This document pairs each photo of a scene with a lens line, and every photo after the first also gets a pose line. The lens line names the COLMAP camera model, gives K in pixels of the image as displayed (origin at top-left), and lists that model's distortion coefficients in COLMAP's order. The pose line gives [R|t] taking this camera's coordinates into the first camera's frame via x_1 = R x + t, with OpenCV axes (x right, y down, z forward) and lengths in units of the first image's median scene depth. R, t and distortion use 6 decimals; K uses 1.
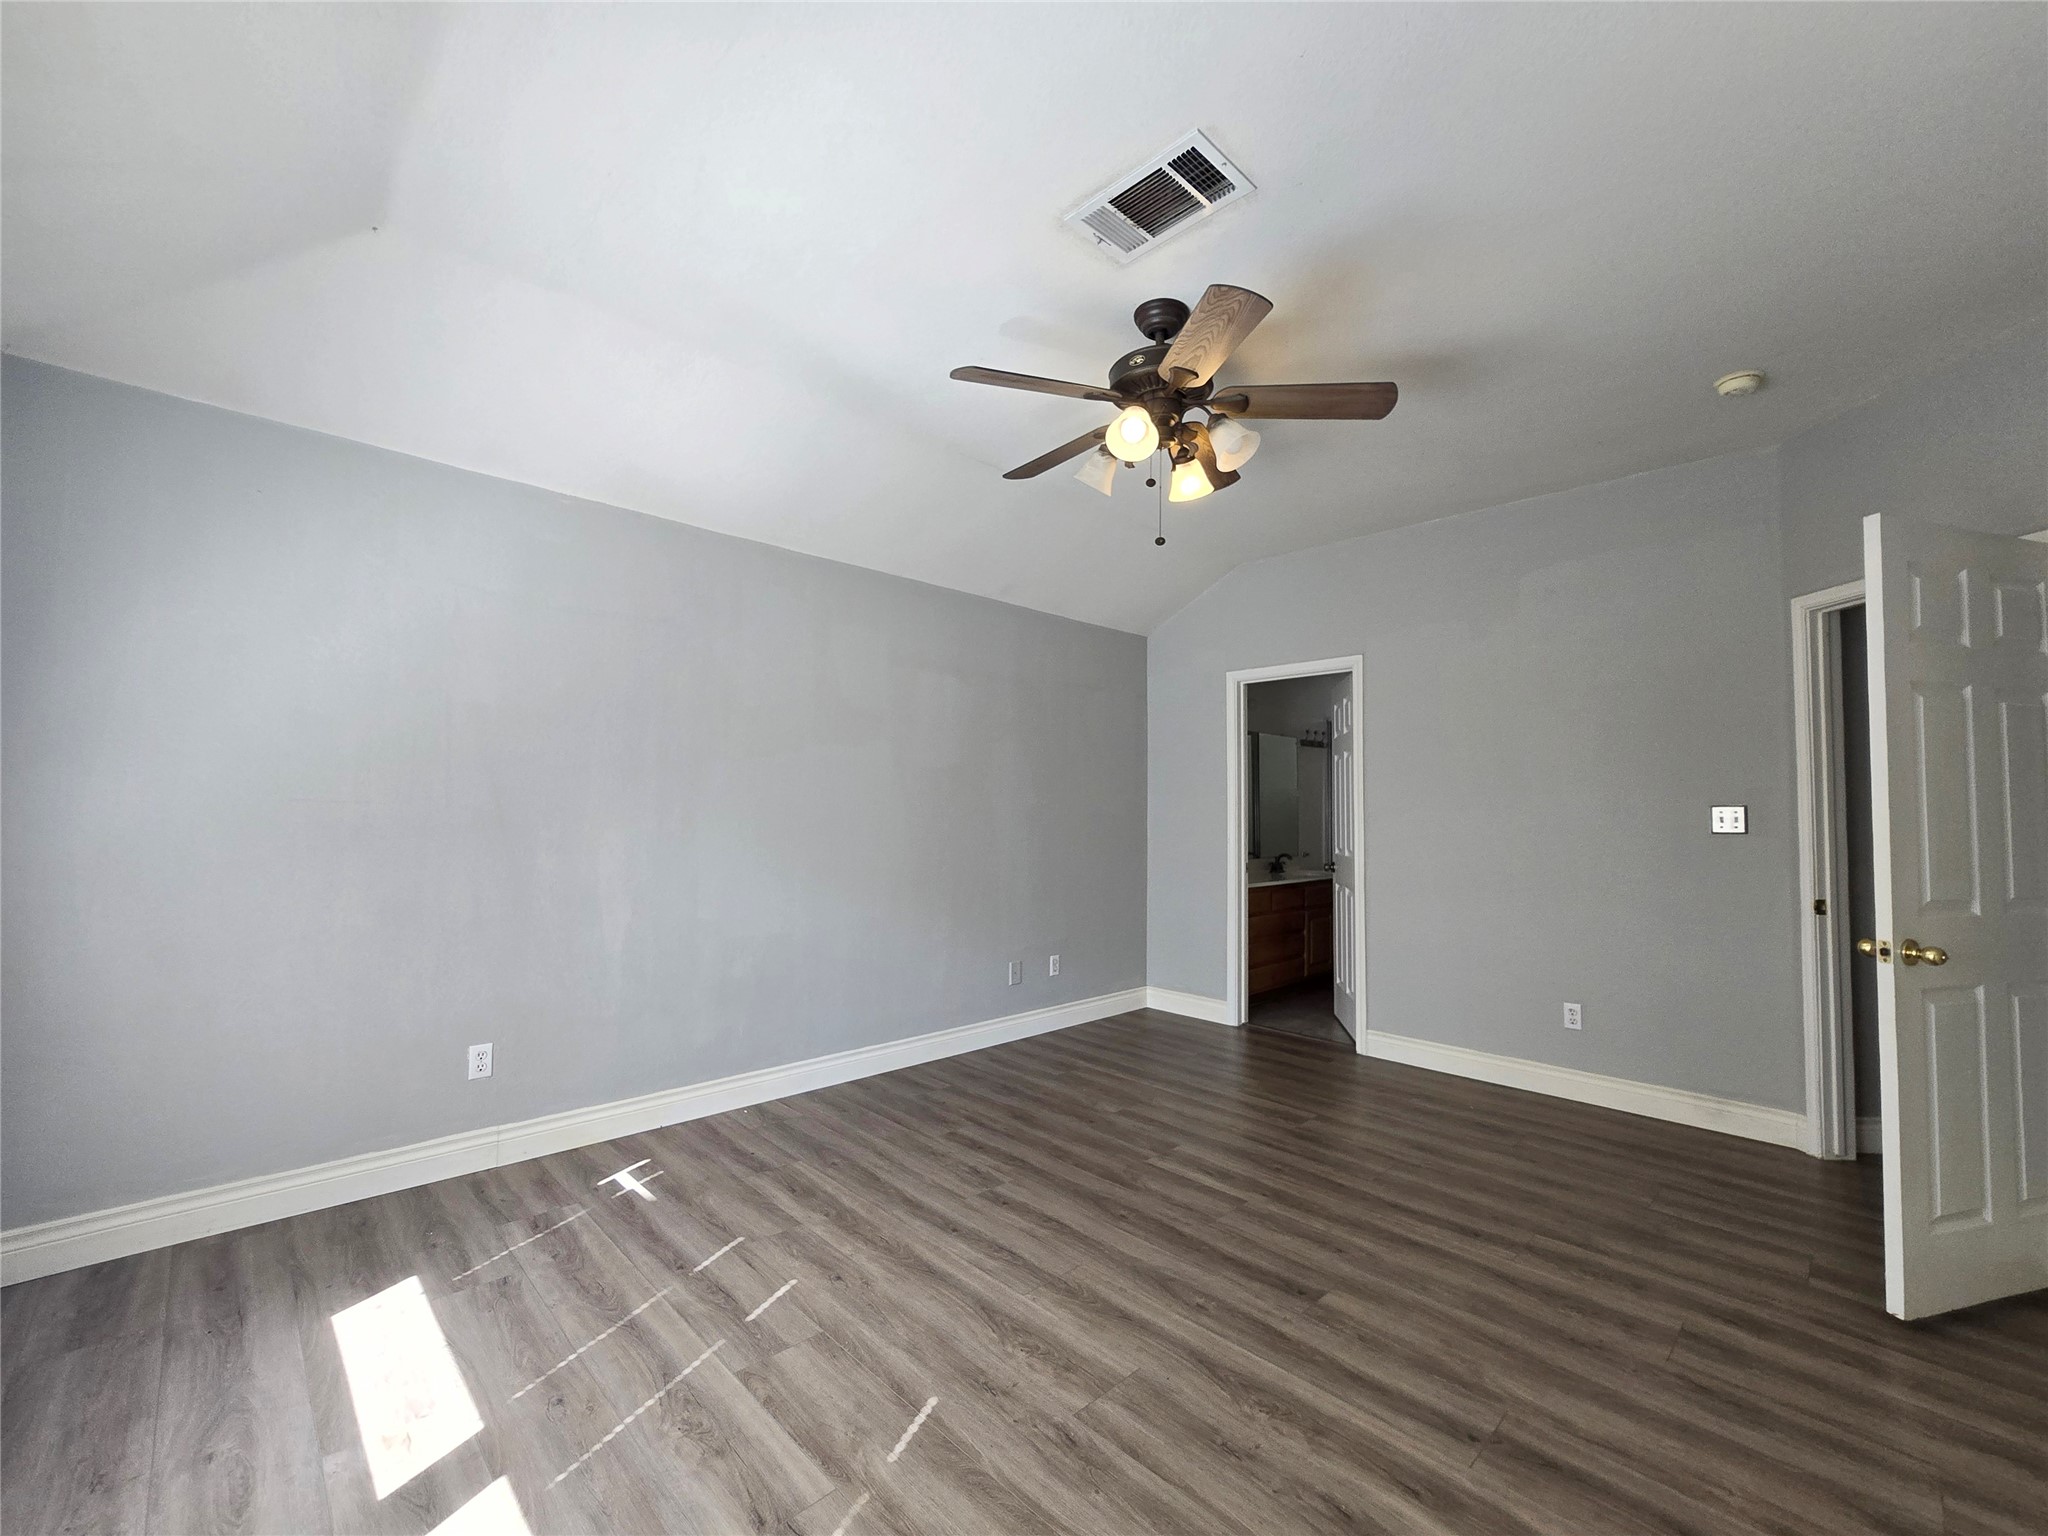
lens RADIAL K [[833.9, 0, 1021.1], [0, 833.9, 767.9], [0, 0, 1]] dist [-0.004915, 0.001348]
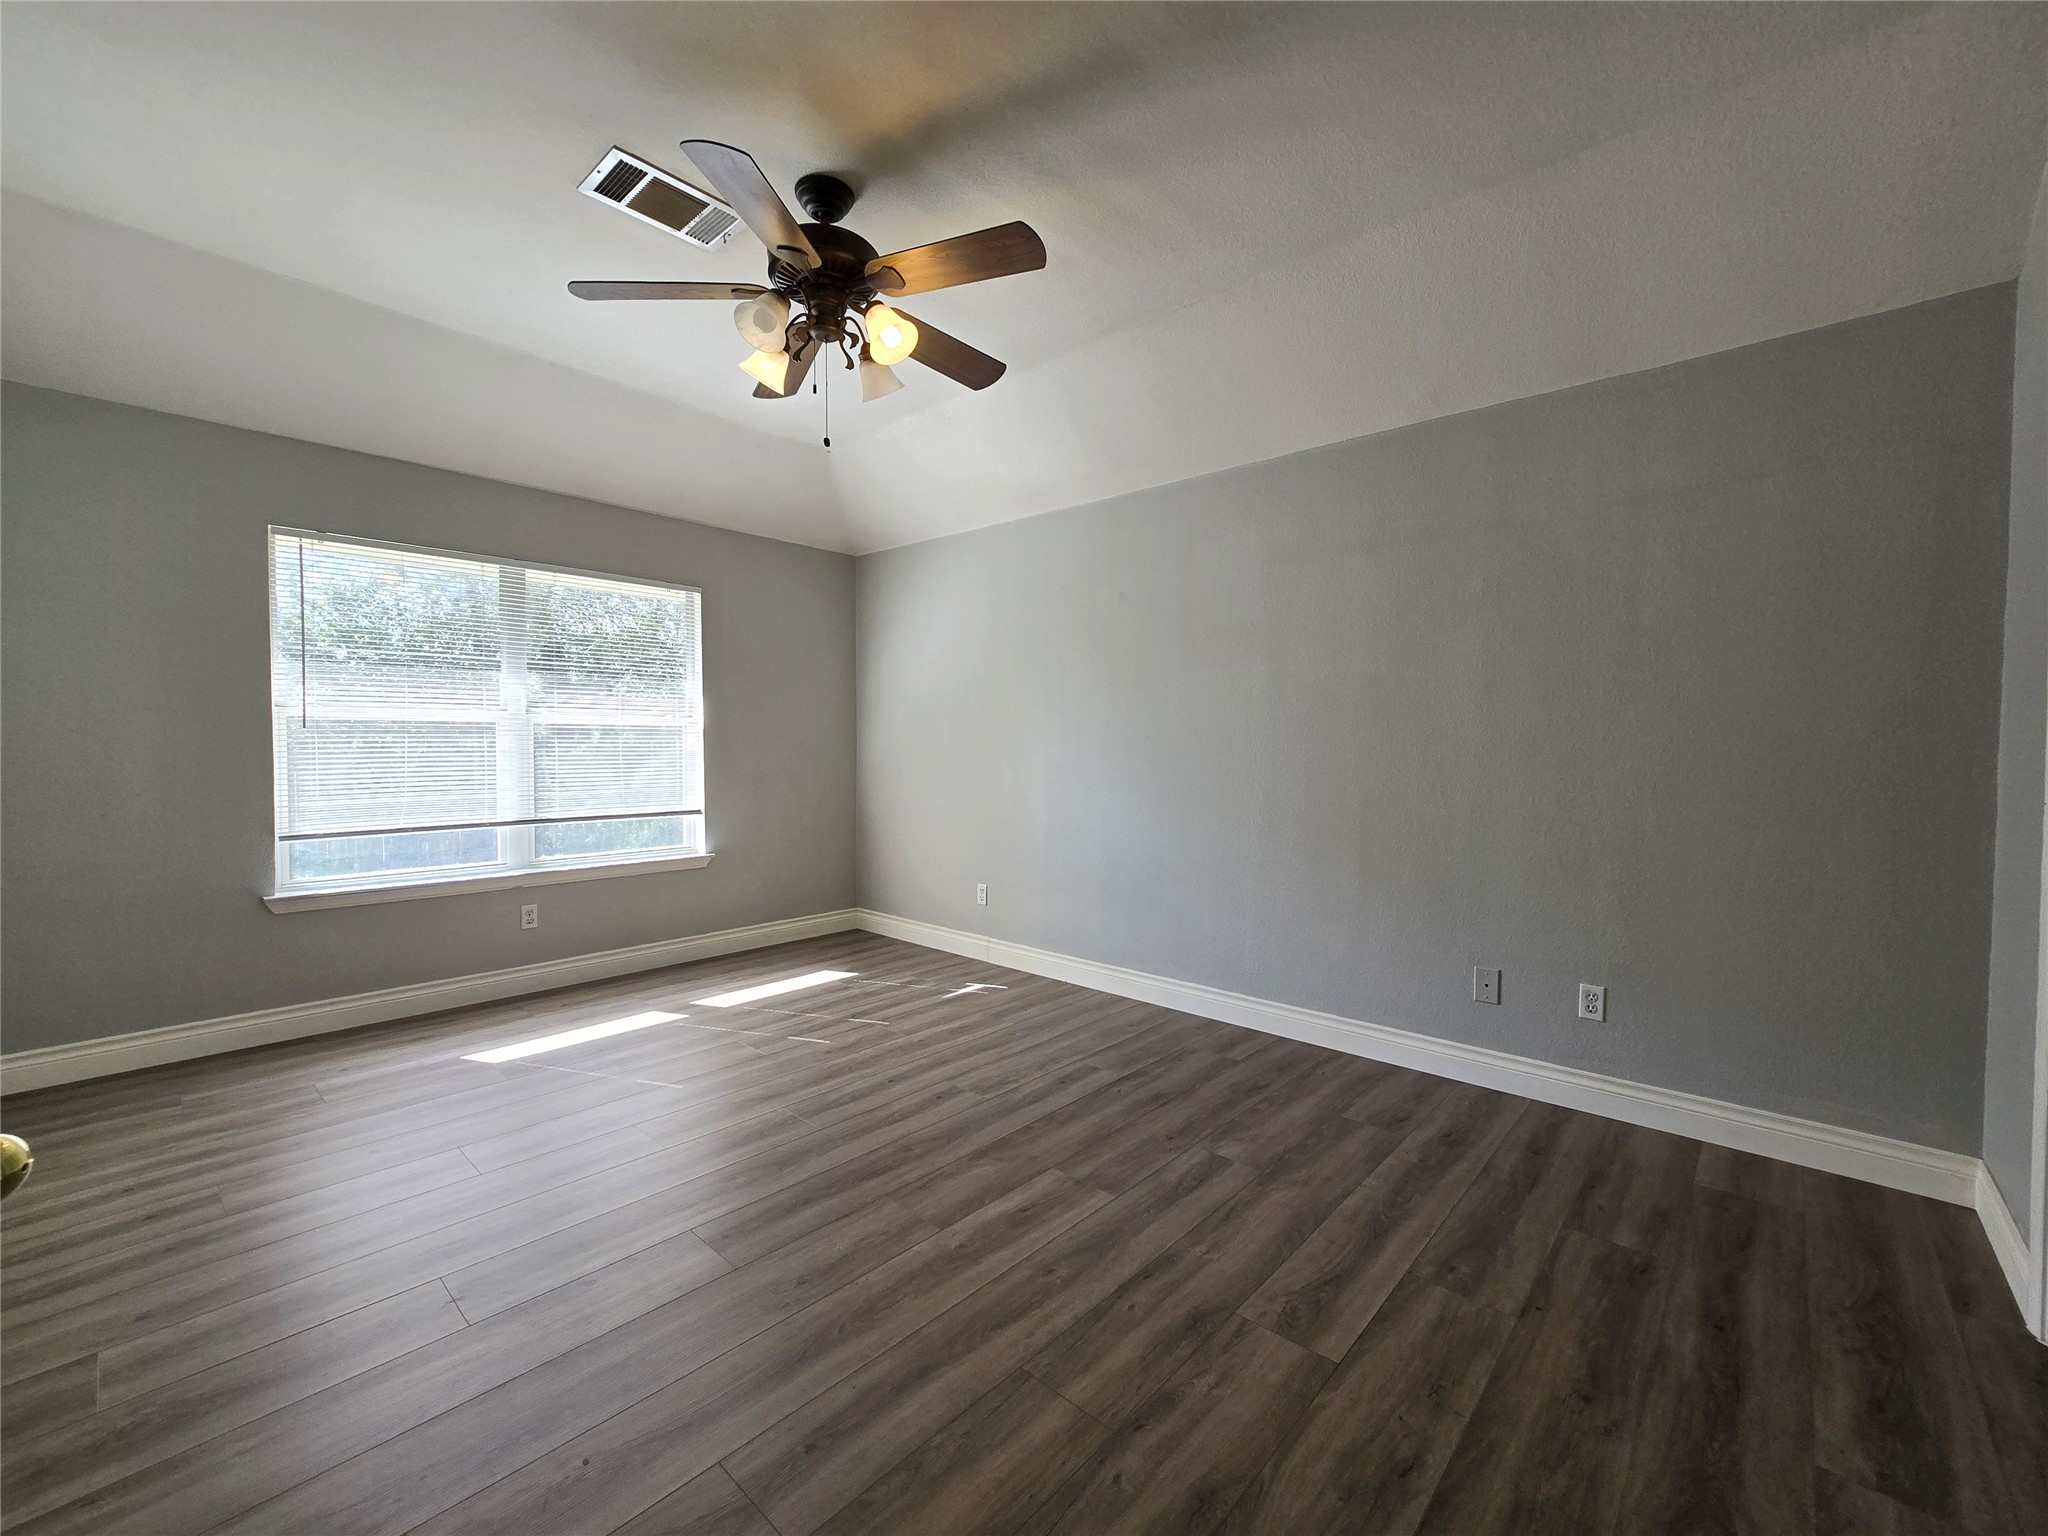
lens RADIAL K [[833.9, 0, 1027.8], [0, 833.9, 765.6], [0, 0, 1]] dist [-0.004915, 0.001348]
pose [[0.078971, 0.015514, -0.996756, 0.985472], [0.046792, 0.998719, 0.019252, 0.076586], [0.995778, -0.048161, 0.078144, 0.985245]]
